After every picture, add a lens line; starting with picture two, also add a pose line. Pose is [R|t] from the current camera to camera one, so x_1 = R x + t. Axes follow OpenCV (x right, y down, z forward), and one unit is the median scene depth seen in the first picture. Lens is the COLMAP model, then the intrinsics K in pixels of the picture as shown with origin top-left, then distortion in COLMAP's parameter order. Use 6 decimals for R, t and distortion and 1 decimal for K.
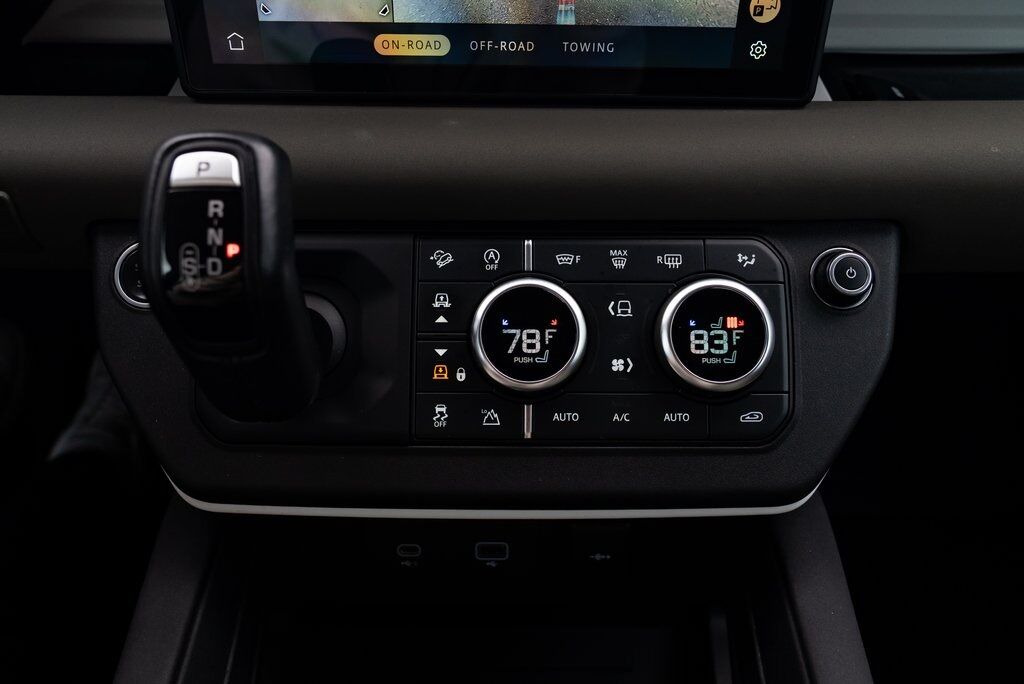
lens RADIAL K [[742.1, 0, 517.9], [0, 742.1, 339.0], [0, 0, 1]] dist [-0.025312, 0.005898]
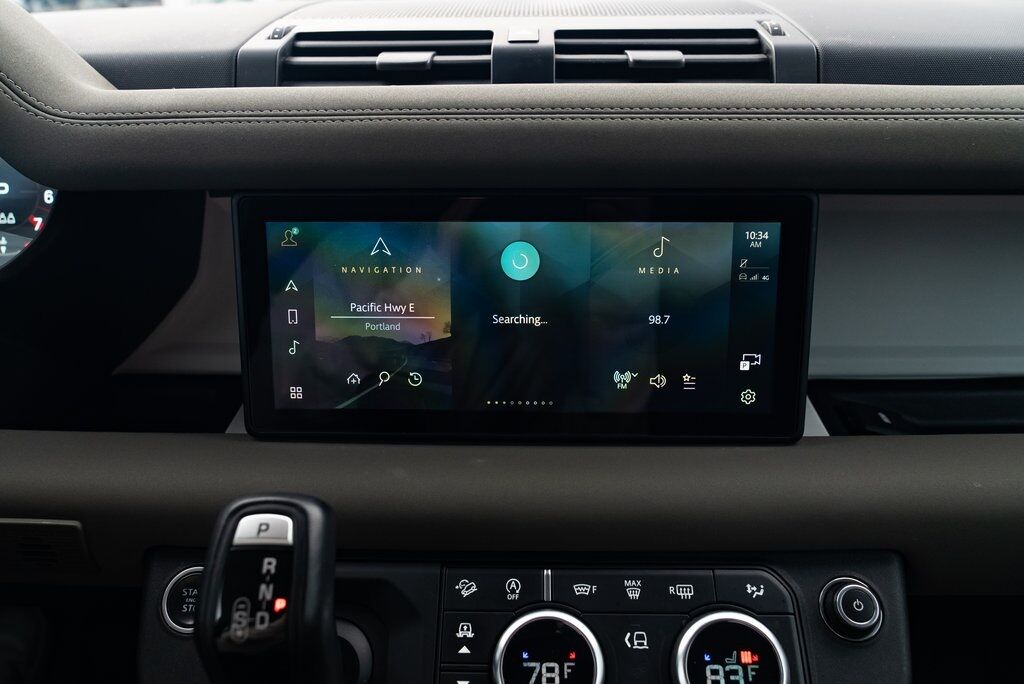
lens RADIAL K [[740.3, 0, 512.0], [0, 740.3, 342.0], [0, 0, 1]] dist [-0.017871, 0.004528]
pose [[0.999077, -0.006257, -0.042490, 0.010638], [-0.008366, 0.942032, -0.335419, -0.087098], [0.042126, 0.335465, 0.941110, -0.120141]]
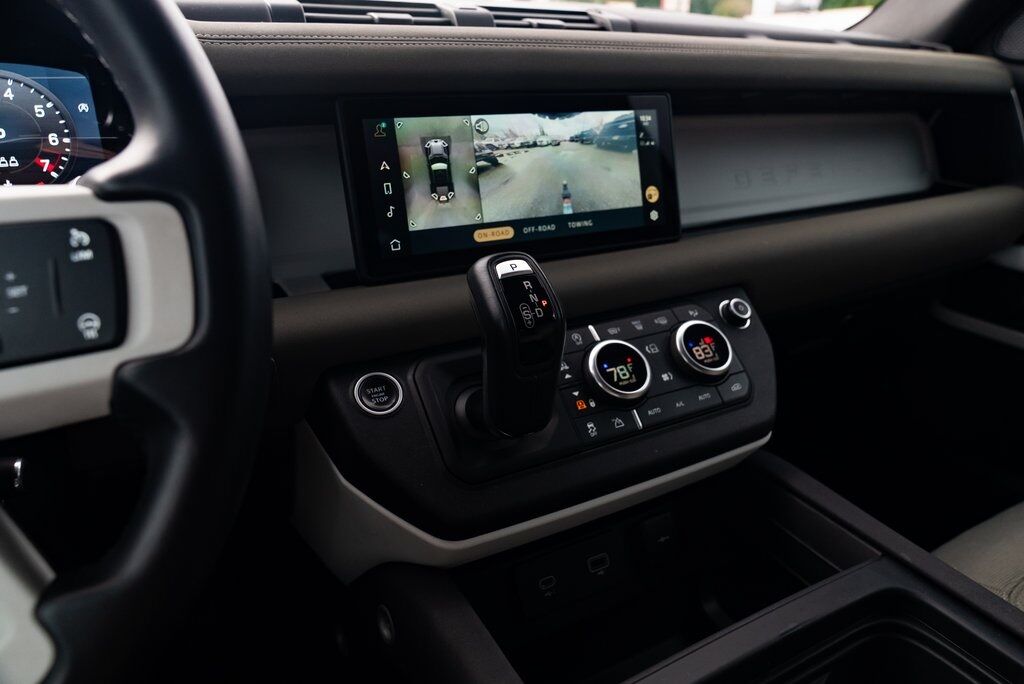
lens RADIAL K [[688.3, 0, 512.0], [0, 688.3, 342.0], [0, 0, 1]] dist [-0.037099, 0.026217]
pose [[0.877661, -0.187547, 0.441063, -0.864577], [0.338247, 0.894355, -0.292775, 0.308099], [-0.339558, 0.406146, 0.848378, -0.265089]]
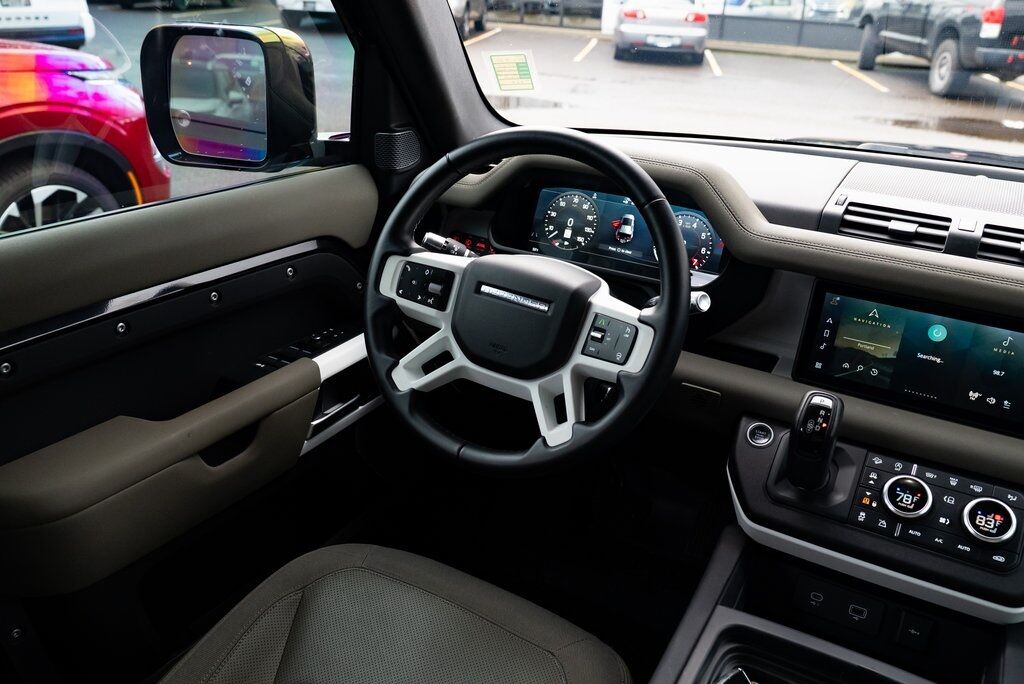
lens RADIAL K [[838.8, 0, 512.0], [0, 838.8, 342.0], [0, 0, 1]] dist [-0.016952, 0.007134]
pose [[0.862034, 0.226573, -0.453389, 0.025324], [-0.377822, 0.883523, -0.276834, 0.816395], [0.337857, 0.409940, 0.847232, -2.063193]]
